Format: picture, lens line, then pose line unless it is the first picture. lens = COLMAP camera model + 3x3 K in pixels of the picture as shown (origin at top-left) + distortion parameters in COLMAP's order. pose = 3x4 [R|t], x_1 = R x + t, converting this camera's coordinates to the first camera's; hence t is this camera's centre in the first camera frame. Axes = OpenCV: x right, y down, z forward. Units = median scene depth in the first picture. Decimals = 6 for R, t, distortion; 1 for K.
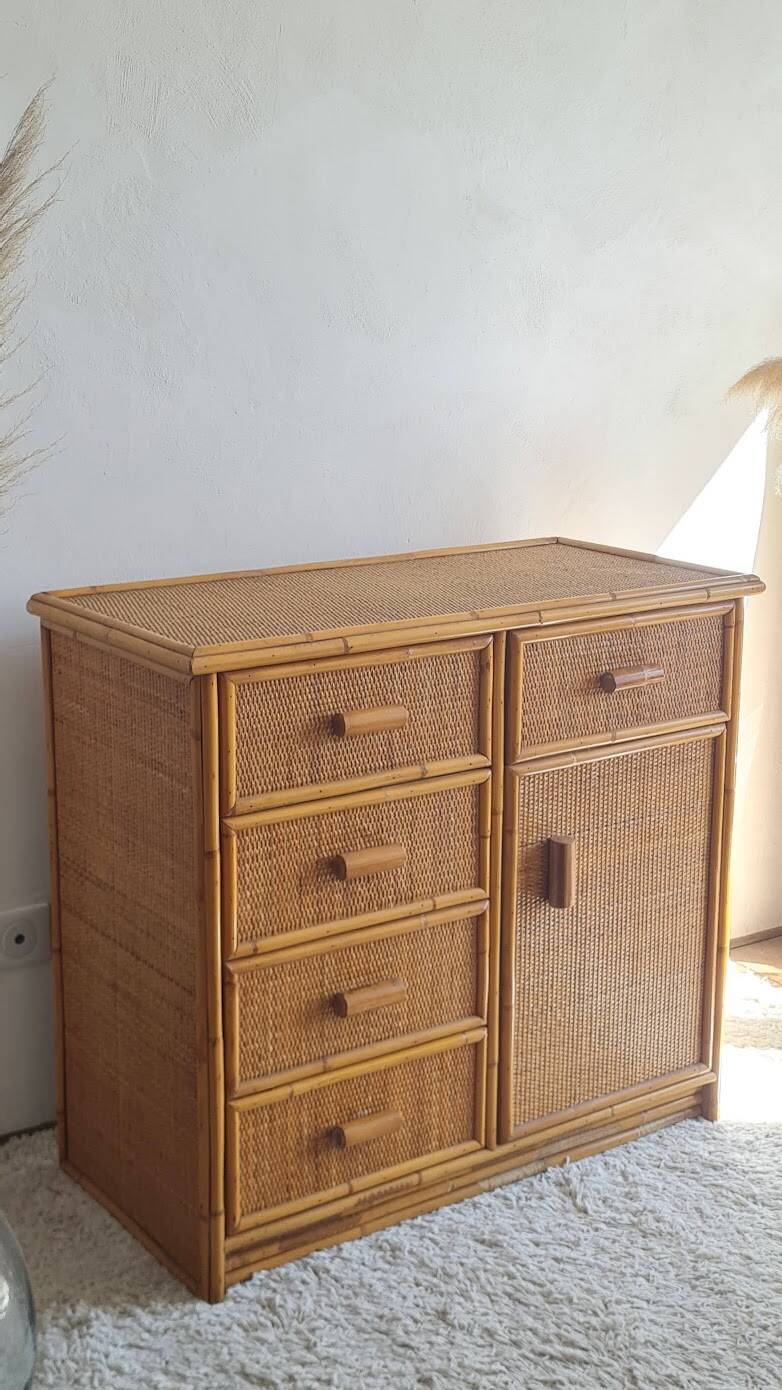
lens RADIAL K [[1819.1, 0, 377.9], [0, 1819.1, 652.8], [0, 0, 1]] dist [0.039422, 0.000000]
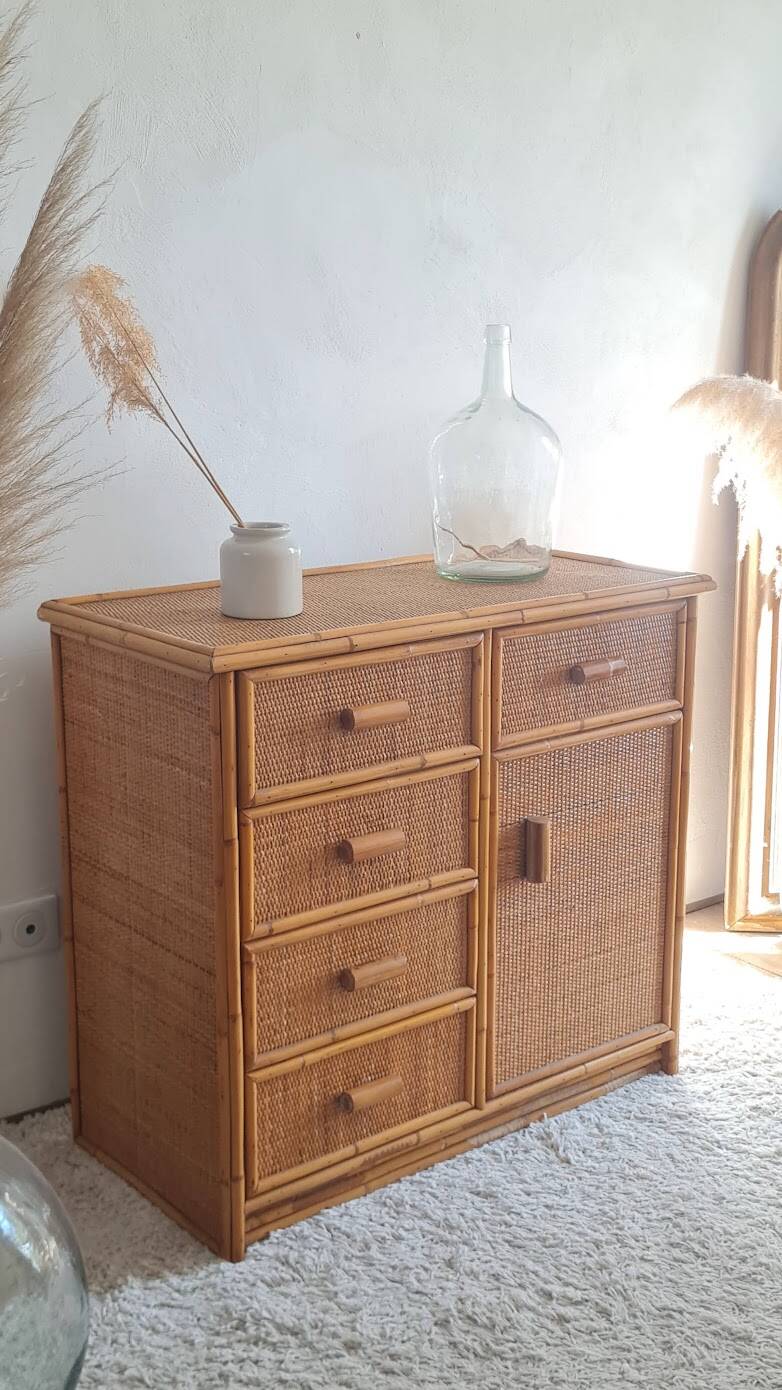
lens RADIAL K [[1651.1, 0, 402.5], [0, 1651.1, 688.7], [0, 0, 1]] dist [0.038880, 0.000000]
pose [[0.996745, -0.020479, 0.077968, -0.058937], [0.019372, 0.999701, 0.014930, 0.007883], [-0.078251, -0.013371, 0.996844, 0.029227]]
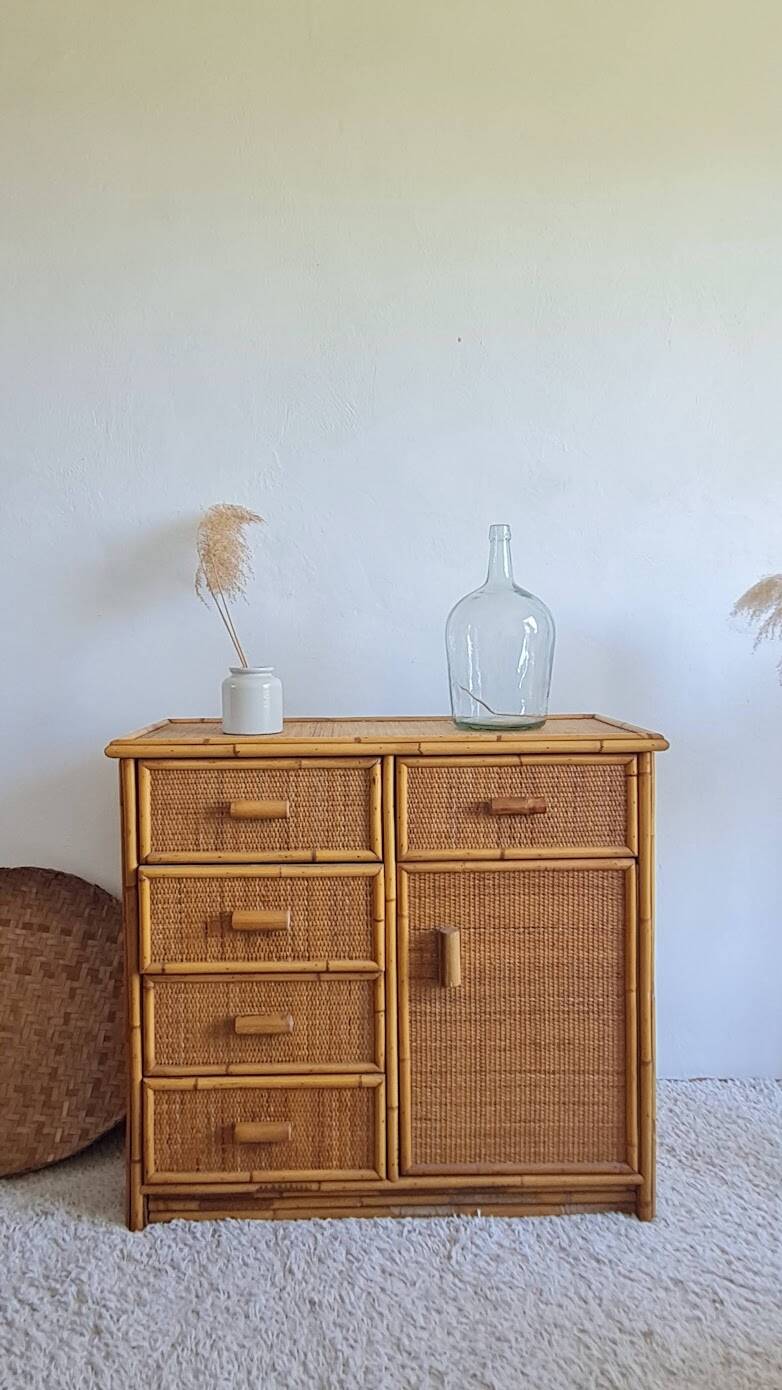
lens RADIAL K [[975.9, 0, 378.1], [0, 975.9, 686.2], [0, 0, 1]] dist [0.005173, 0.010585]
pose [[0.830517, 0.009951, -0.556904, 0.446121], [-0.105324, 0.984608, -0.139479, 0.037427], [0.546944, 0.174495, 0.818782, 0.416463]]
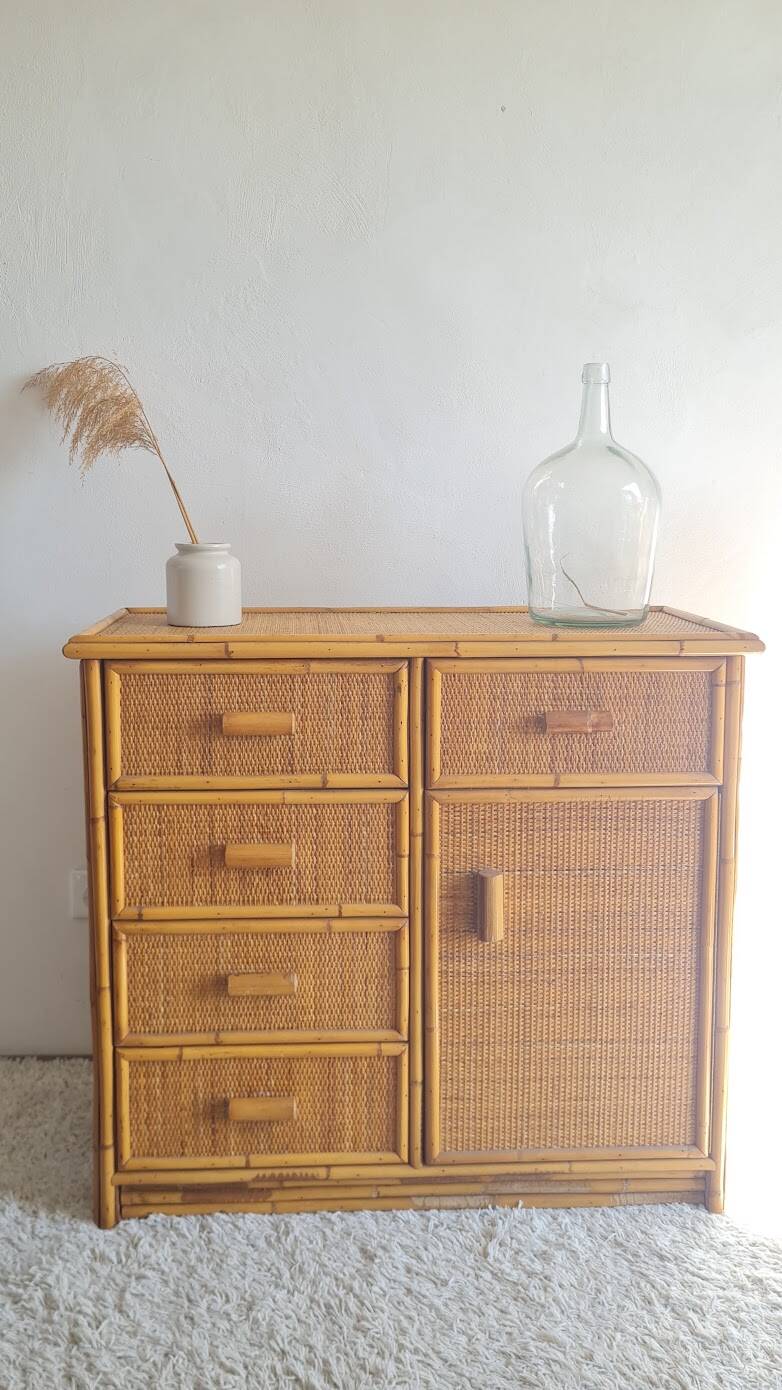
lens RADIAL K [[1283.3, 0, 381.6], [0, 1283.3, 670.4], [0, 0, 1]] dist [0.030815, 0.000000]
pose [[0.846928, 0.066333, -0.527553, 0.436341], [-0.109931, 0.992595, -0.051677, 0.035430], [0.520219, 0.101761, 0.847949, 0.365193]]
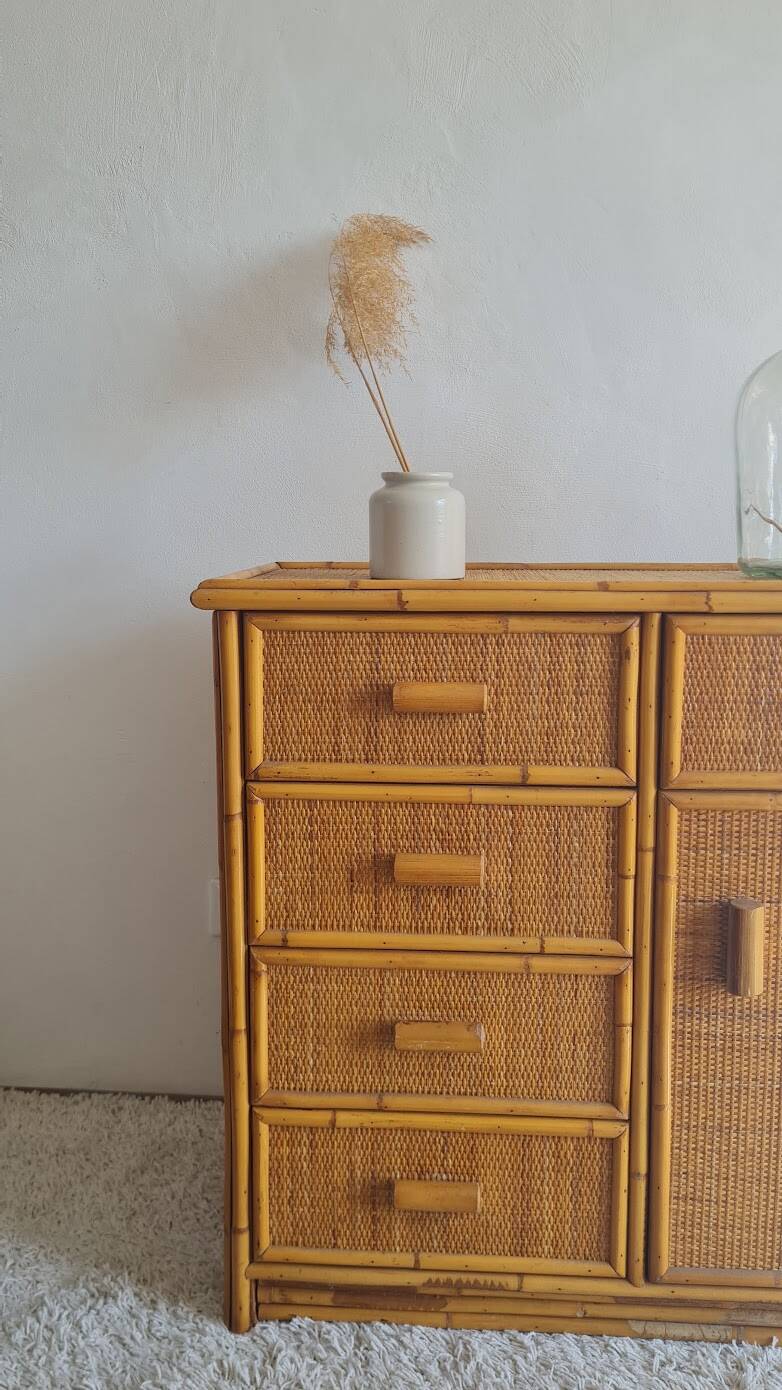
lens RADIAL K [[1283.3, 0, 386.1], [0, 1283.3, 692.4], [0, 0, 1]] dist [0.030815, 0.000000]
pose [[0.773204, 0.084708, -0.628475, 0.326463], [-0.130500, 0.991081, -0.026971, 0.051346], [0.620585, 0.102870, 0.777362, 0.502499]]
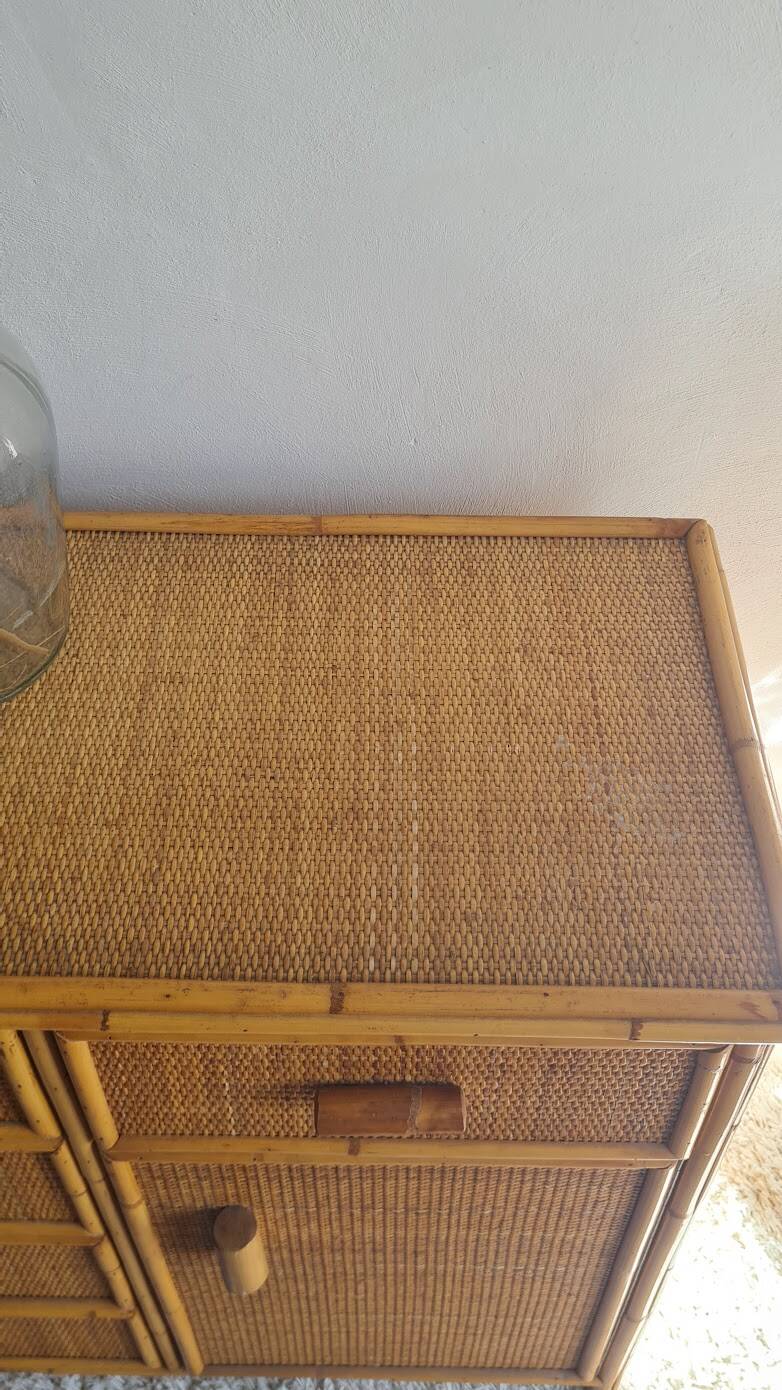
lens RADIAL K [[1283.3, 0, 383.0], [0, 1283.3, 683.1], [0, 0, 1]] dist [0.030815, 0.000000]
pose [[0.807055, 0.430098, -0.404571, 0.234534], [-0.121552, 0.791498, 0.598963, -0.281177], [0.577830, -0.434219, 0.691061, 0.859124]]
